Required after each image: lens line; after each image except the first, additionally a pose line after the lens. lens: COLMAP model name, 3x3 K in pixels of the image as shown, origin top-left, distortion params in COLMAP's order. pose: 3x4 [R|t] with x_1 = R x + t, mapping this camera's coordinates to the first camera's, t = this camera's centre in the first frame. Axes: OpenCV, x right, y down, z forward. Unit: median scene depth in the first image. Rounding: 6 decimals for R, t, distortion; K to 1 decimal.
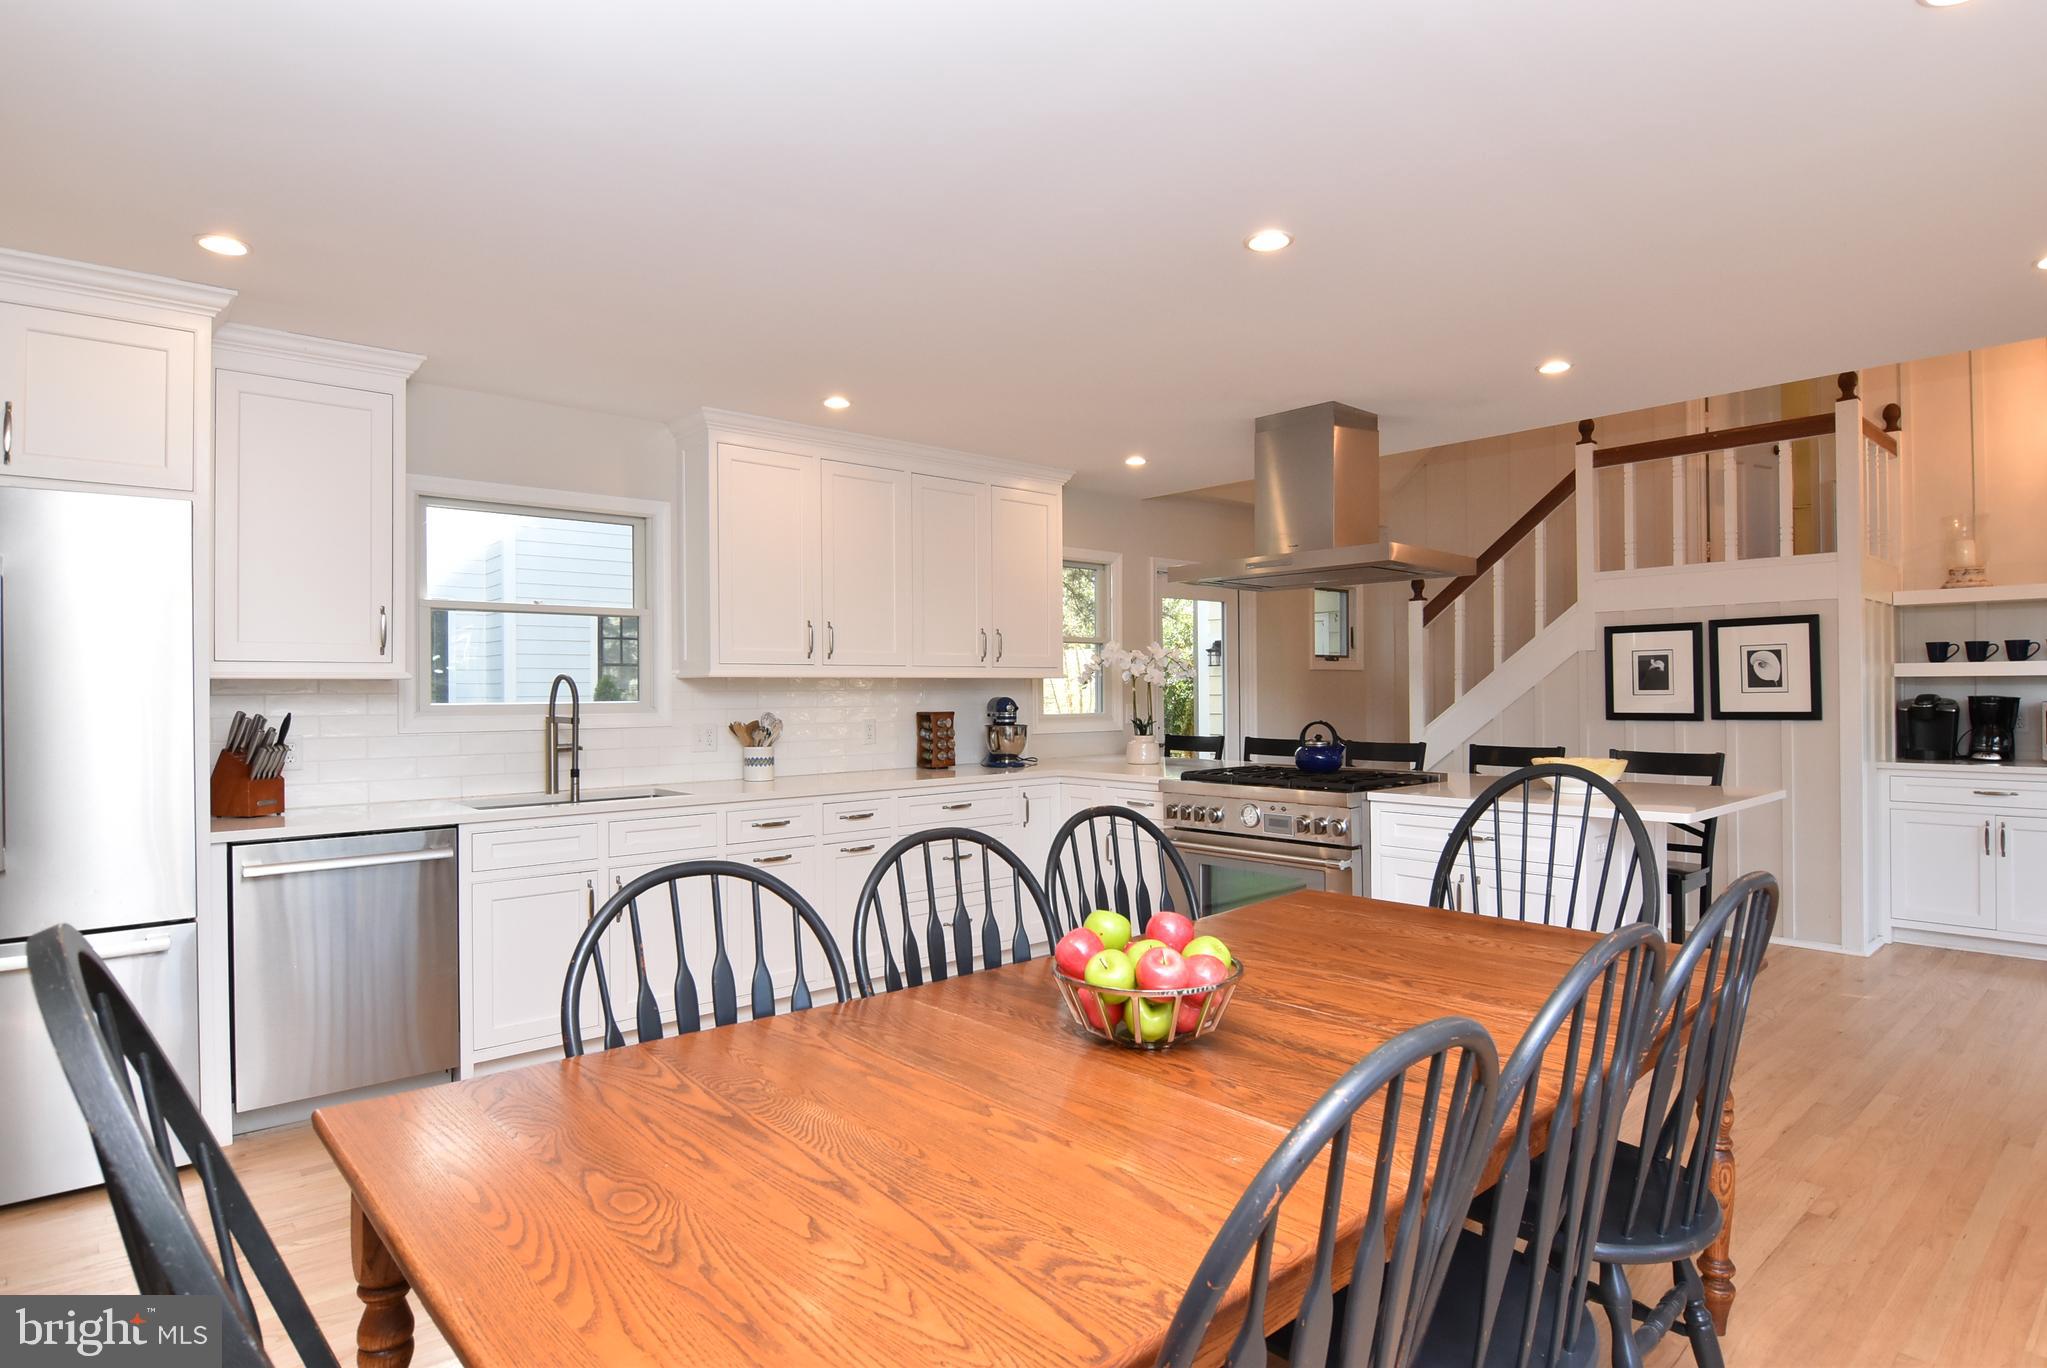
lens RADIAL K [[1088.3, 0, 1015.8], [0, 1088.3, 689.5], [0, 0, 1]] dist [-0.003242, -0.014856]
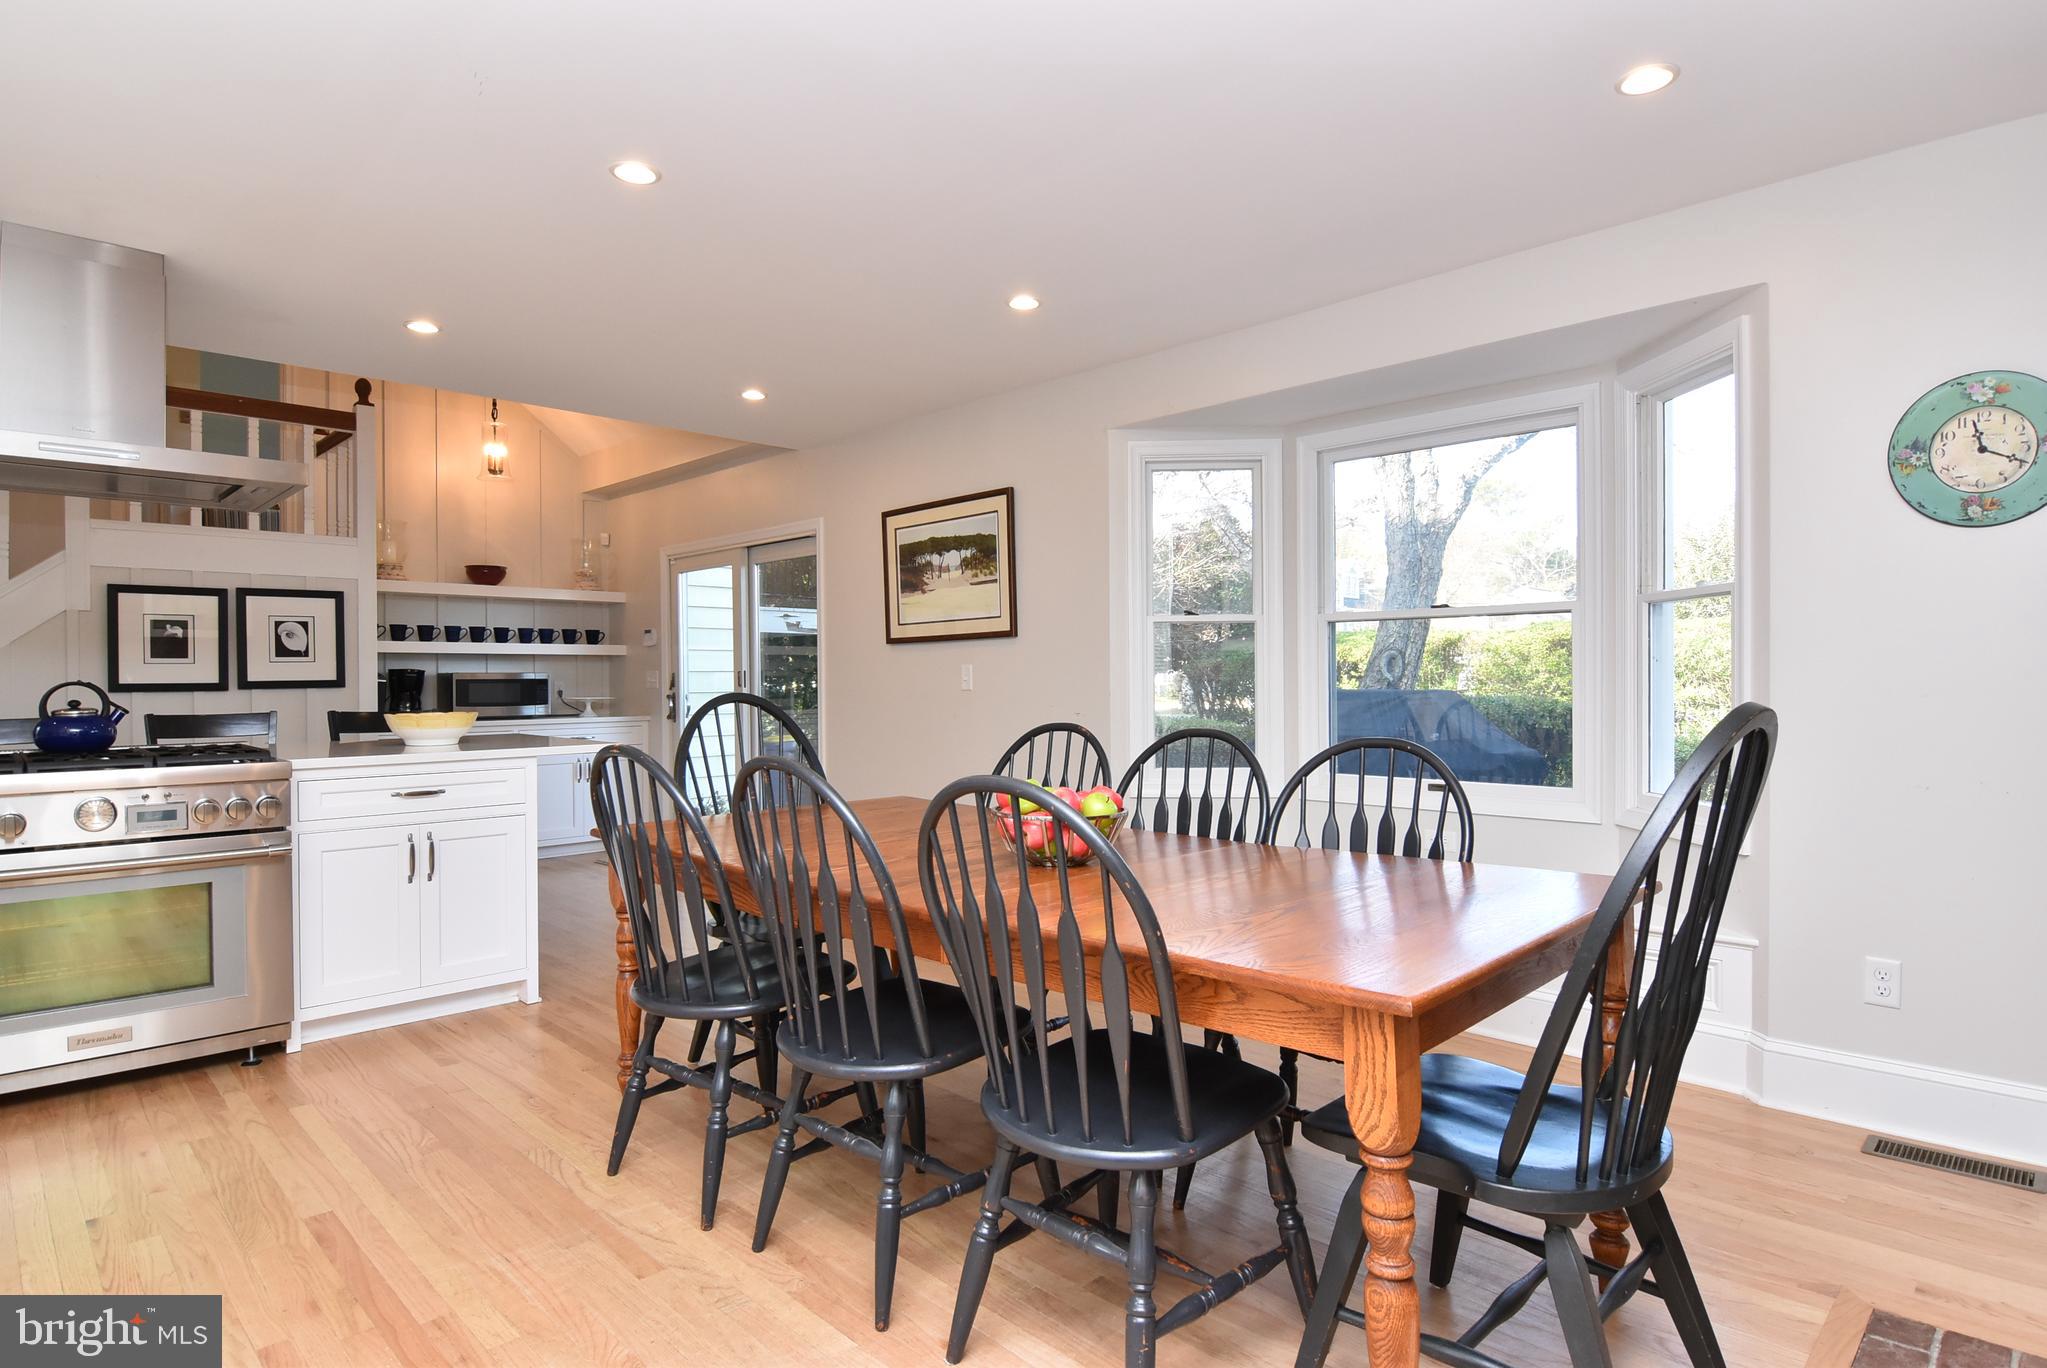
lens RADIAL K [[1088.3, 0, 1026.9], [0, 1088.3, 685.3], [0, 0, 1]] dist [-0.003242, -0.014856]
pose [[-0.069227, 0.002630, 0.997597, -0.386772], [0.005534, 0.999982, -0.002252, 0.030666], [-0.997586, 0.005365, -0.069241, 0.359588]]
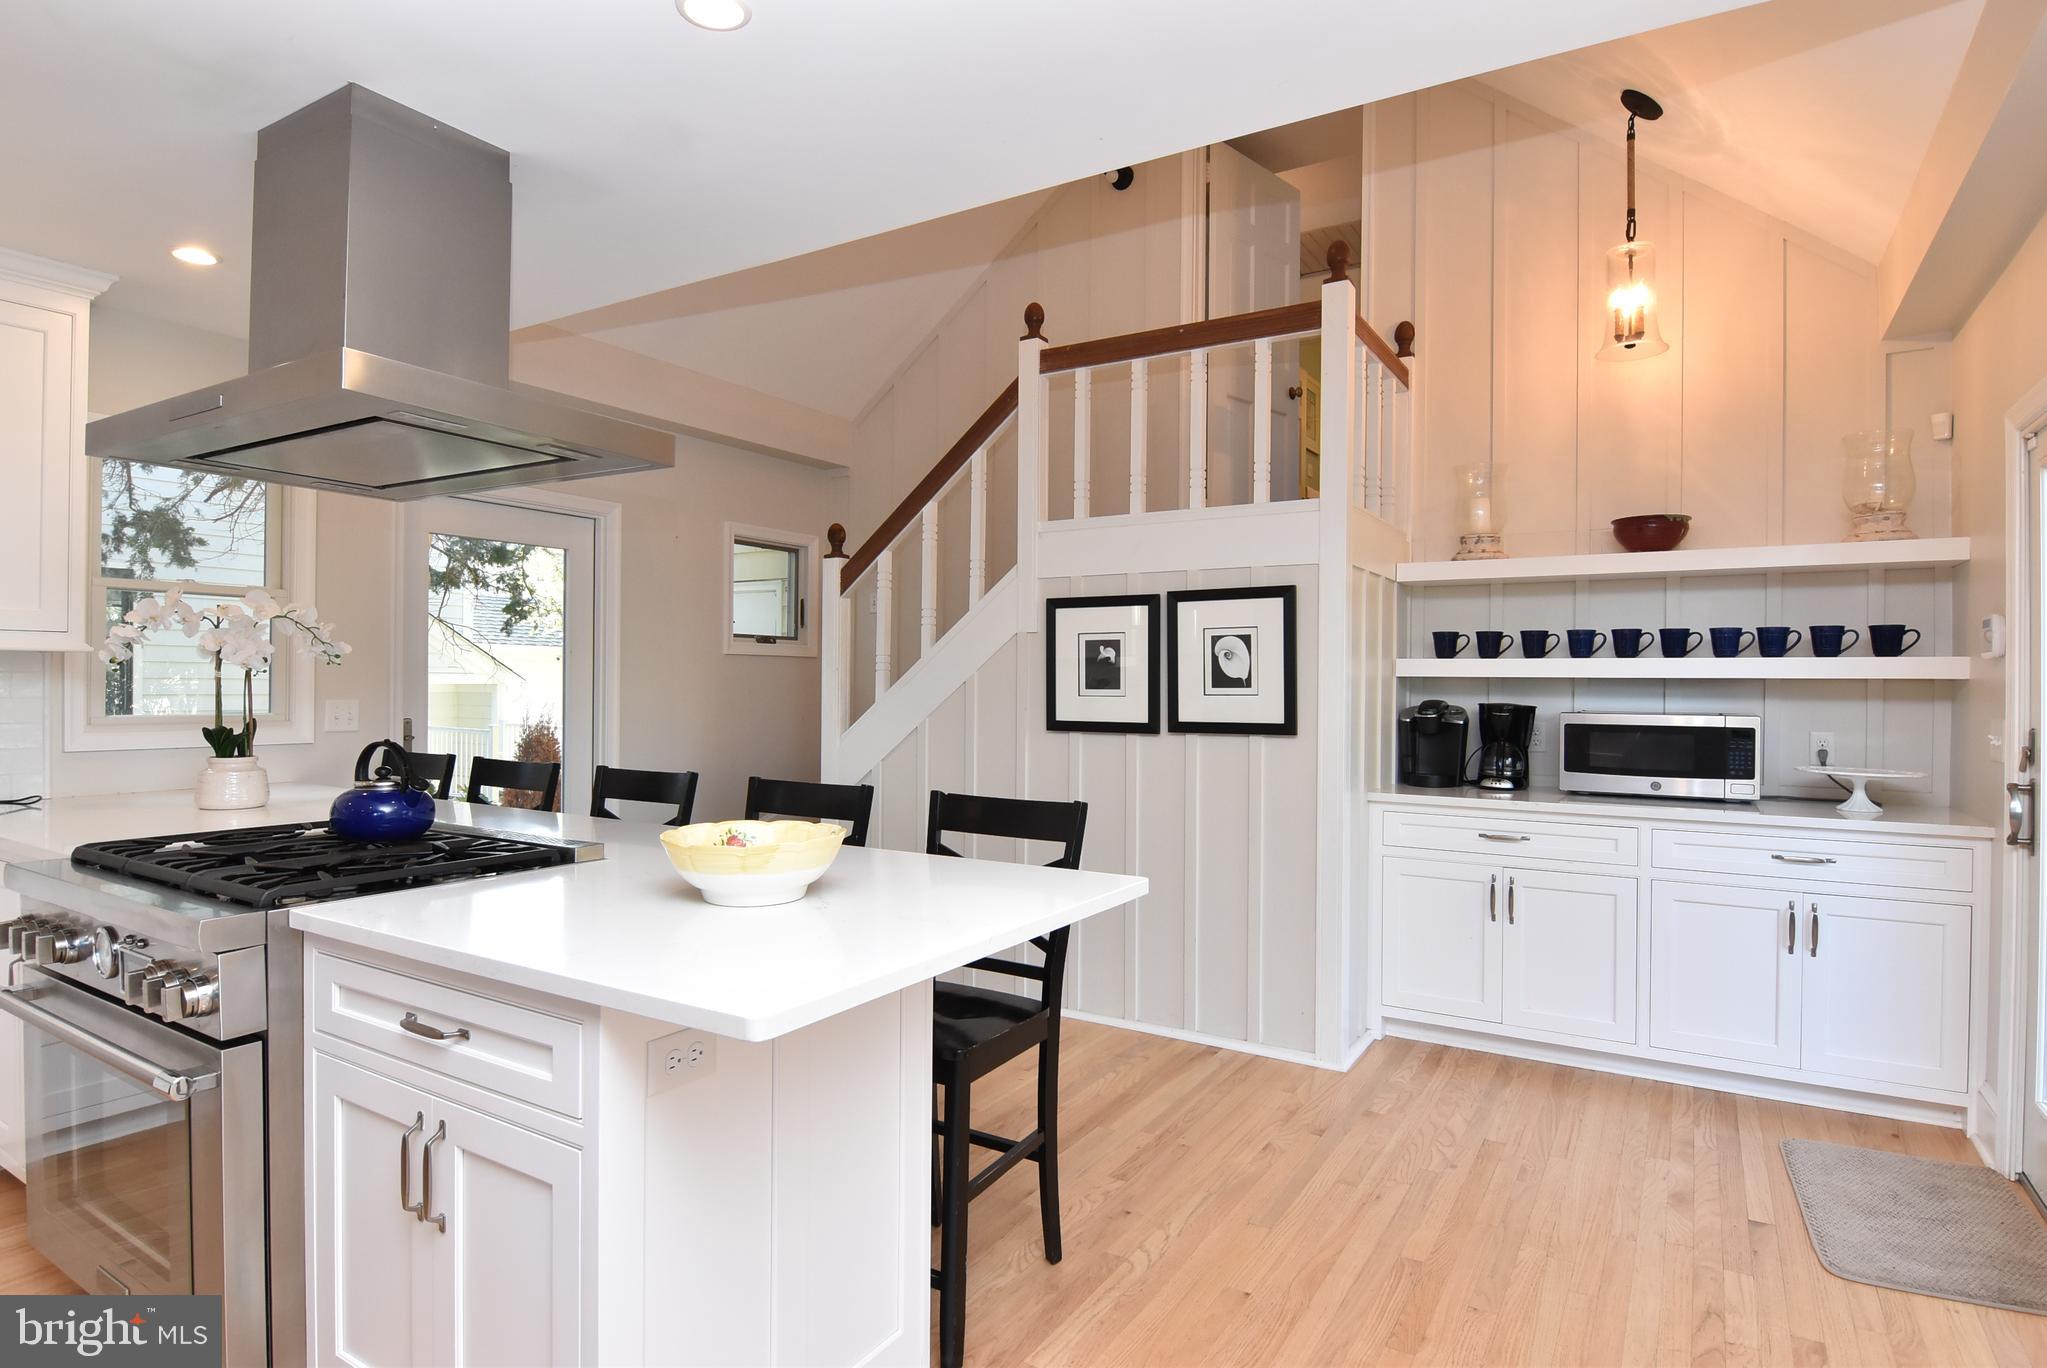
lens RADIAL K [[1088.3, 0, 1031.3], [0, 1088.3, 689.2], [0, 0, 1]] dist [-0.003242, -0.014856]
pose [[0.954262, 0.014867, 0.298601, 0.348340], [-0.016971, 0.999846, 0.004453, -0.002057], [-0.298489, -0.009316, 0.954368, 0.354939]]
